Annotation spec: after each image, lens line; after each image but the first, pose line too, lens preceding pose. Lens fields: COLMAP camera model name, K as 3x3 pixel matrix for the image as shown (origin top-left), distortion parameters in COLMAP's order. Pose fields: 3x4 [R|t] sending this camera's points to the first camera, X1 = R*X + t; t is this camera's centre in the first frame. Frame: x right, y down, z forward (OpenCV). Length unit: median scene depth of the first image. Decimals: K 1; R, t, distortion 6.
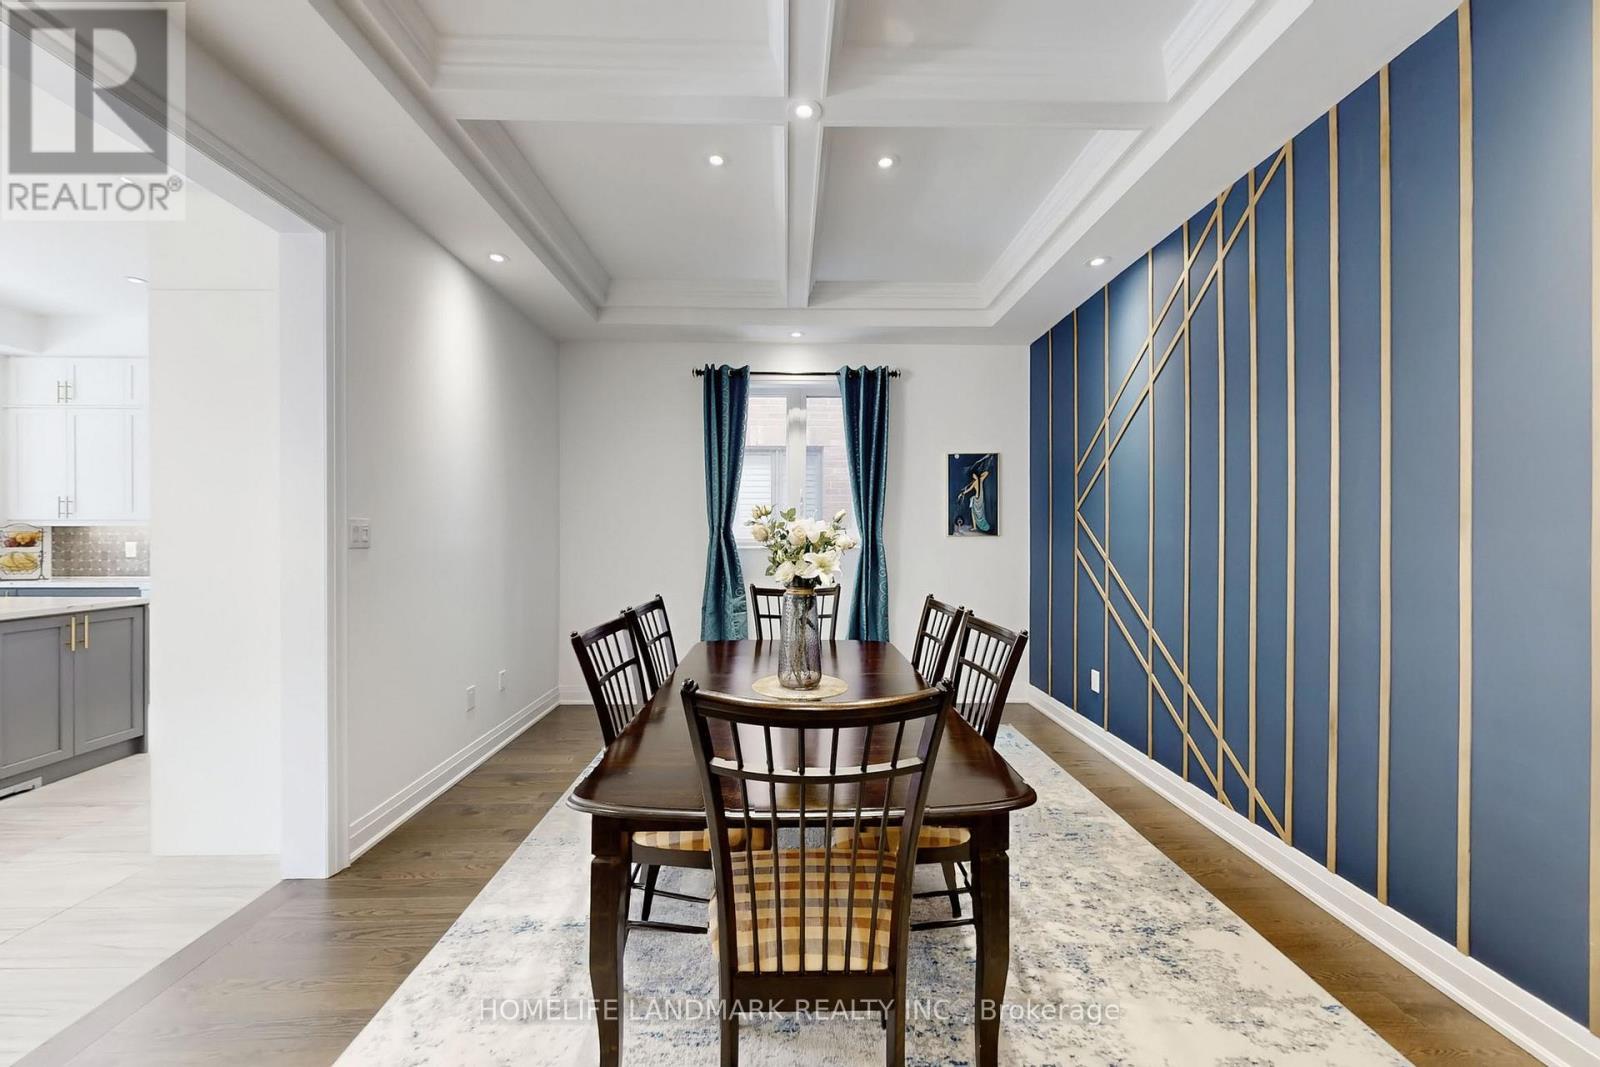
lens RADIAL K [[620.5, 0, 798.3], [0, 620.5, 529.0], [0, 0, 1]] dist [0.012934, -0.002890]
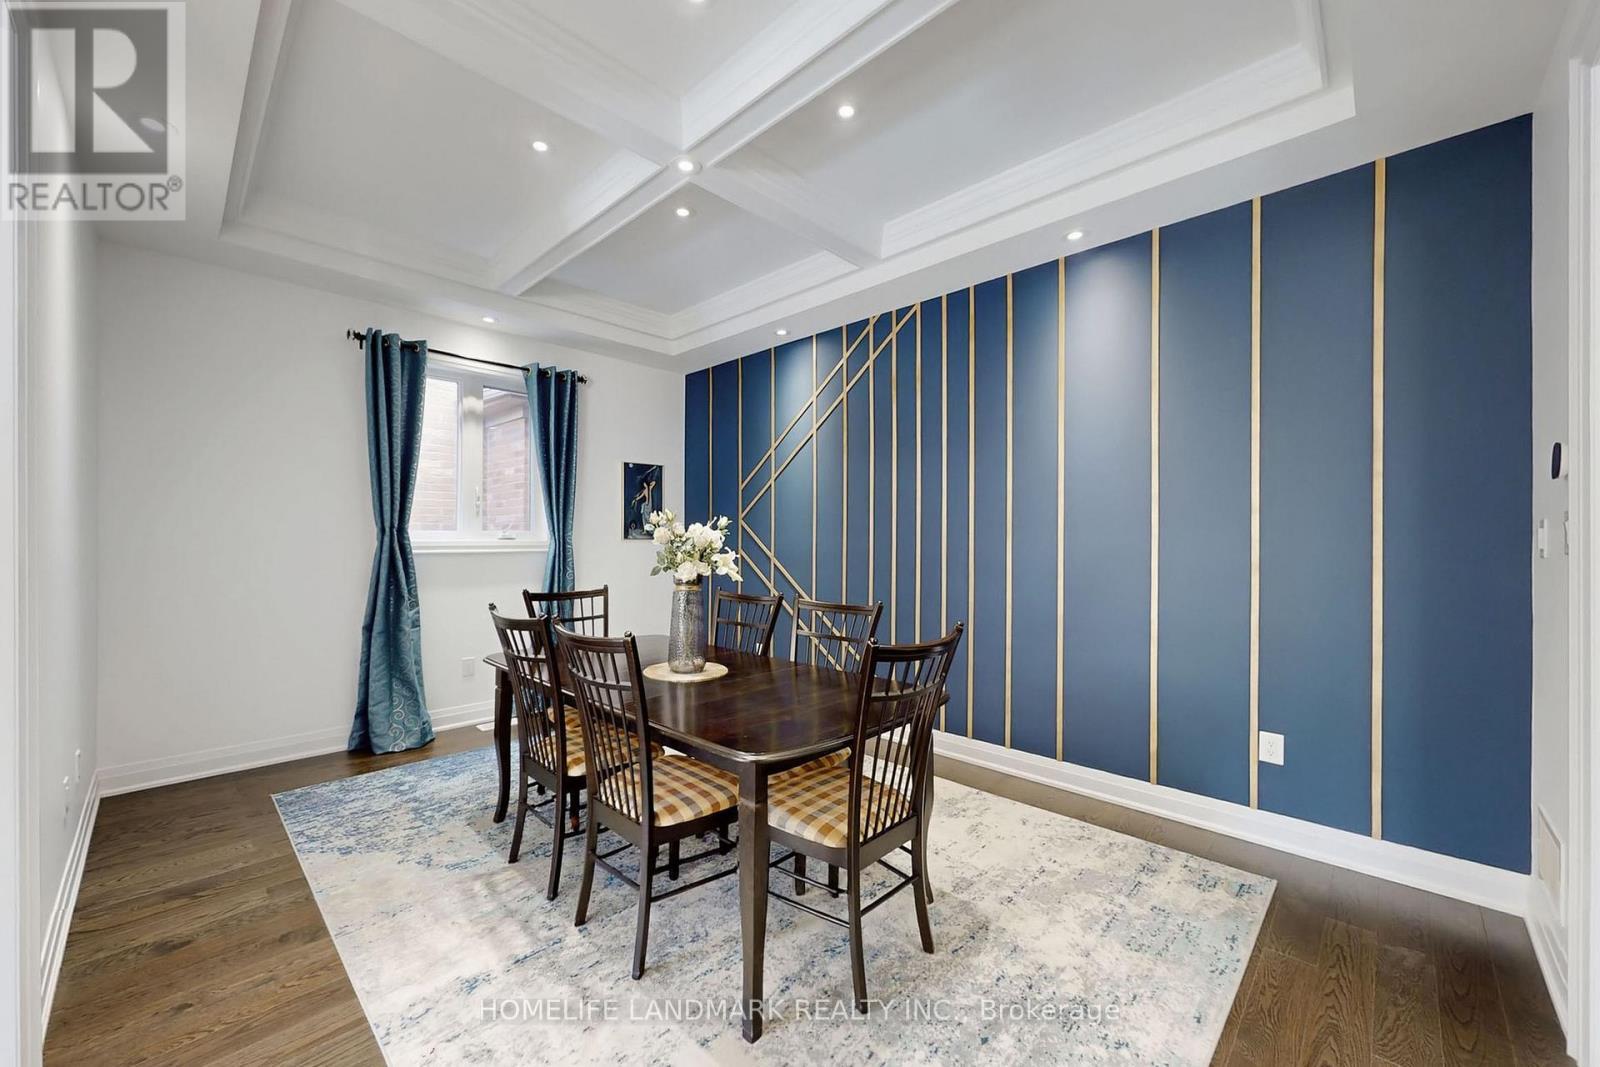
lens RADIAL K [[620.5, 0, 798.3], [0, 620.5, 529.0], [0, 0, 1]] dist [0.012934, -0.002890]
pose [[0.714614, 0.011724, 0.699420, -0.325124], [-0.009463, 0.999930, -0.007093, -0.001009], [-0.699455, -0.001549, 0.714675, 0.022268]]
